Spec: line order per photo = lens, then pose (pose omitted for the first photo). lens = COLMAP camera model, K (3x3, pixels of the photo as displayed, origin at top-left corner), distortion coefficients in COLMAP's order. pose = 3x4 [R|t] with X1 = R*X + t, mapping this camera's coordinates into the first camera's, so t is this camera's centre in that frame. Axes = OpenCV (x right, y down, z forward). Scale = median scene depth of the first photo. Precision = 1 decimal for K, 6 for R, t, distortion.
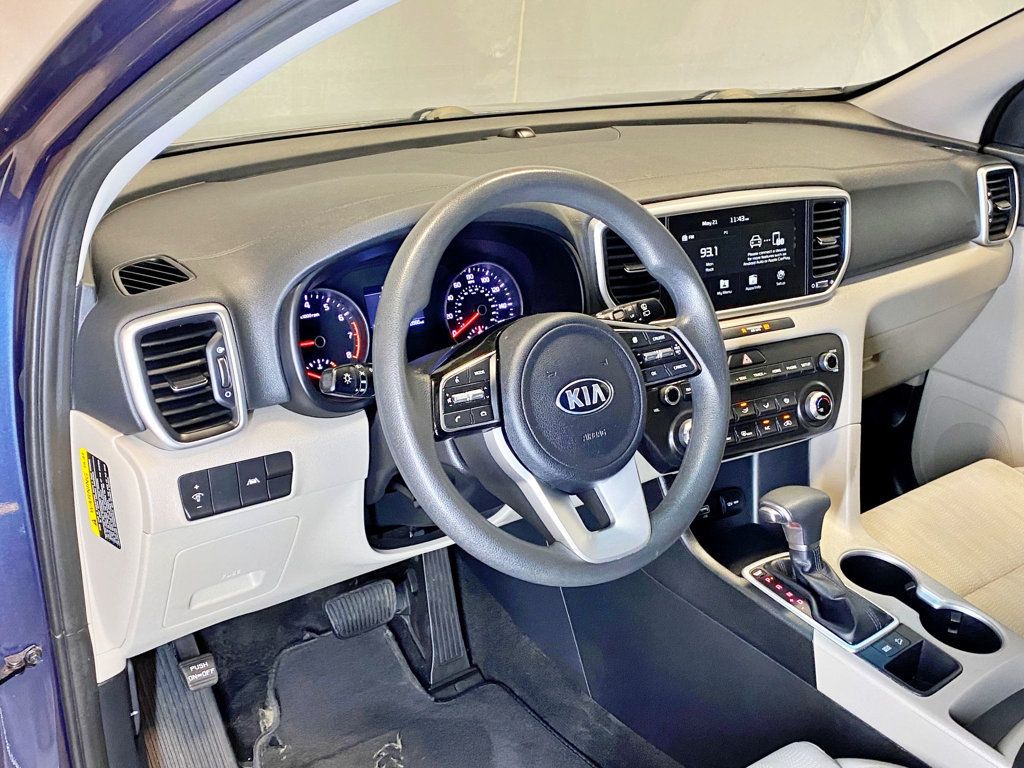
lens RADIAL K [[1077.9, 0, 532.9], [0, 1077.9, 387.6], [0, 0, 1]] dist [0.227933, -0.508561]
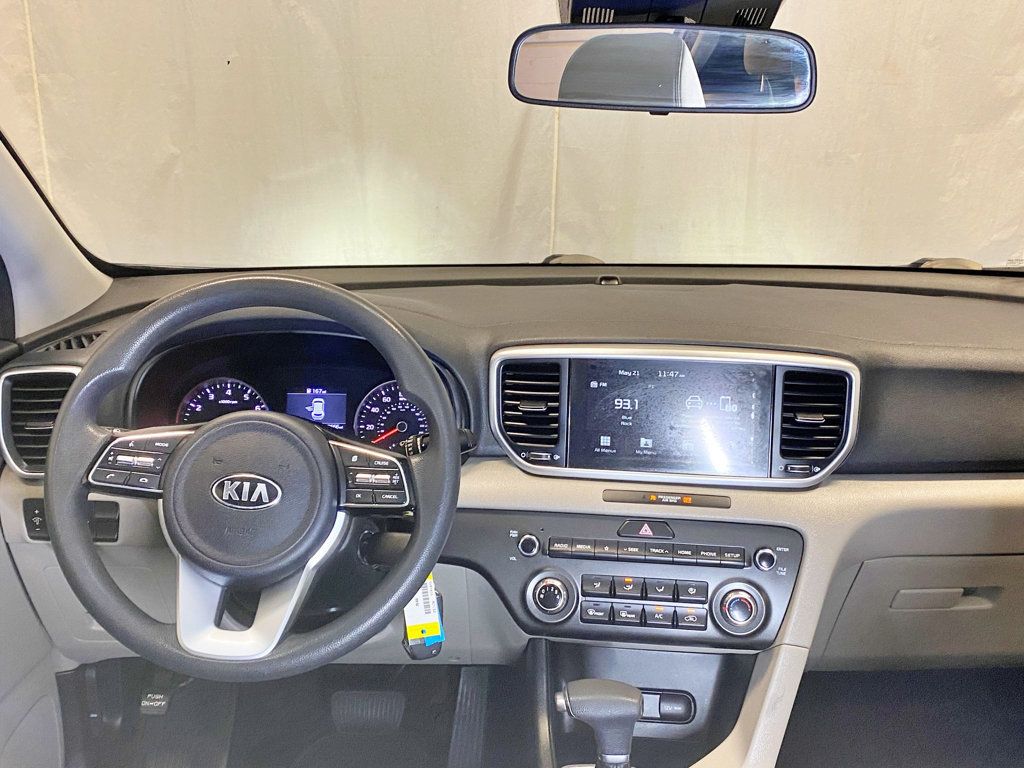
lens RADIAL K [[1069.5, 0, 513.8], [0, 1069.5, 398.3], [0, 0, 1]] dist [0.146913, -0.211709]
pose [[0.800108, 0.125554, -0.586569, 0.625530], [-0.214787, 0.972980, -0.084715, -0.034113], [0.560084, 0.193768, 0.805456, 0.230066]]
